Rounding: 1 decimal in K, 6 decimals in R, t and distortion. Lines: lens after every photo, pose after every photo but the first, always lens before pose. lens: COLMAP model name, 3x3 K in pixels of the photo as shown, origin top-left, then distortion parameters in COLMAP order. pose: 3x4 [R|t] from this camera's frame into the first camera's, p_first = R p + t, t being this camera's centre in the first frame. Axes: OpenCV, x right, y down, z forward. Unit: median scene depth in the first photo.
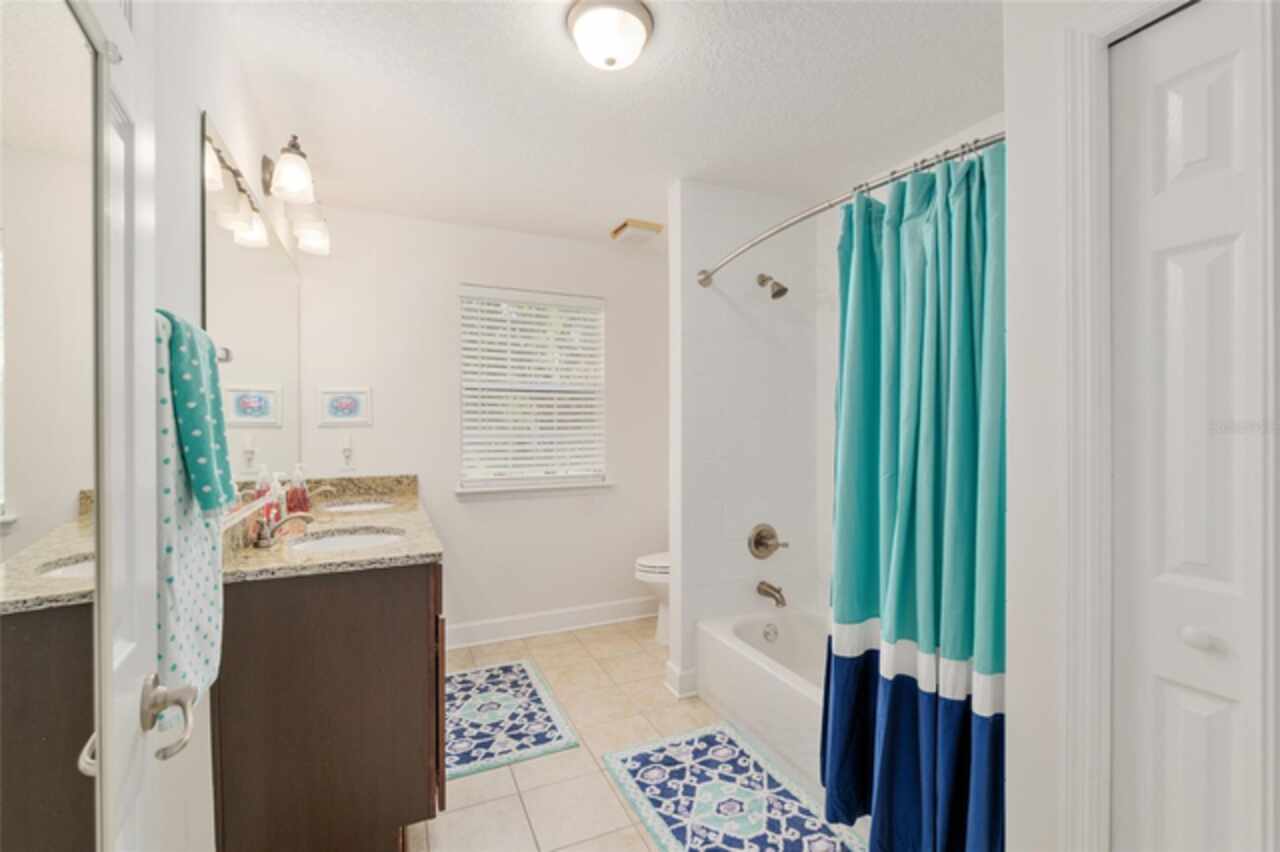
lens RADIAL K [[559.3, 0, 641.1], [0, 559.3, 427.0], [0, 0, 1]] dist [-0.006810, -0.000220]
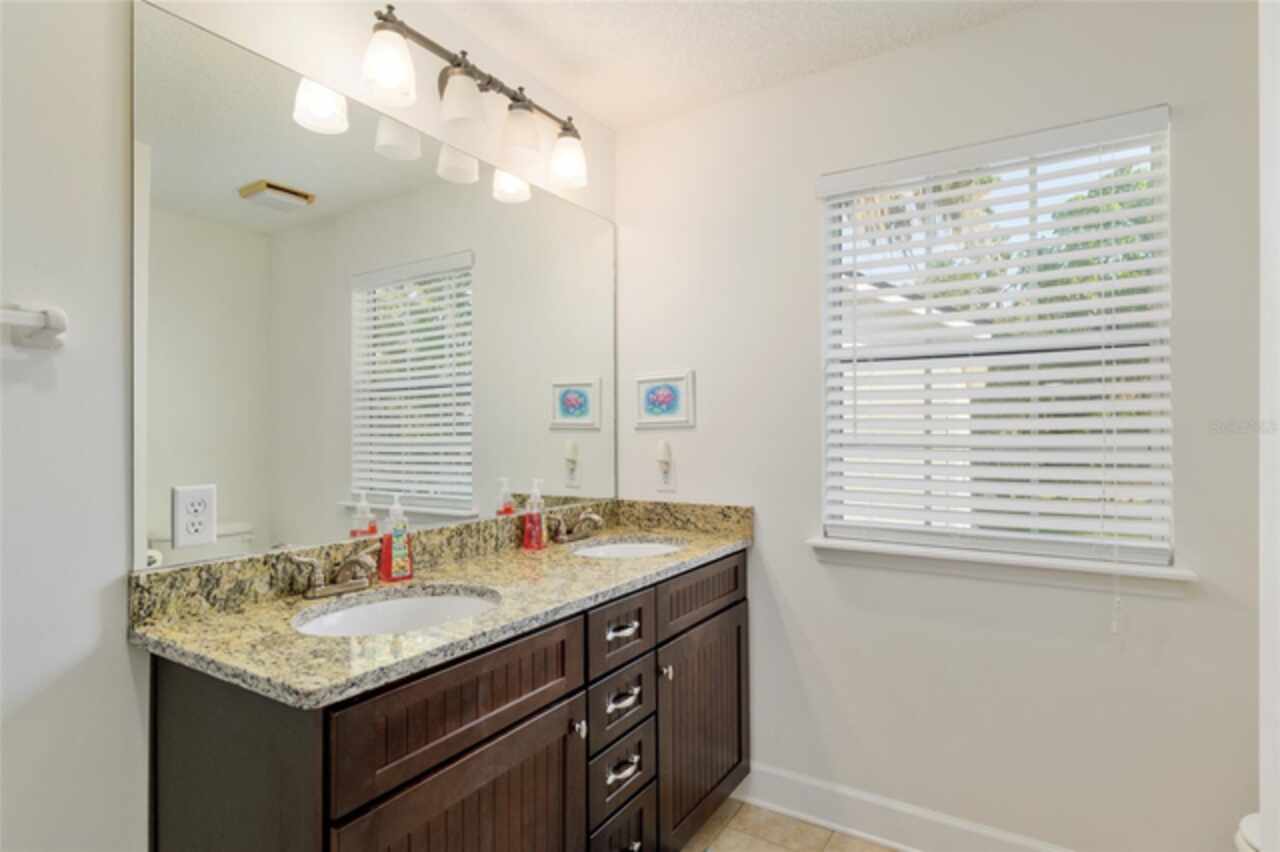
lens RADIAL K [[666.4, 0, 643.3], [0, 666.4, 419.4], [0, 0, 1]] dist [0.001070, -0.000198]
pose [[0.530475, -0.012269, -0.847612, 0.164739], [0.001864, 0.999910, -0.013307, -0.001387], [0.847699, 0.005479, 0.530450, 0.536066]]
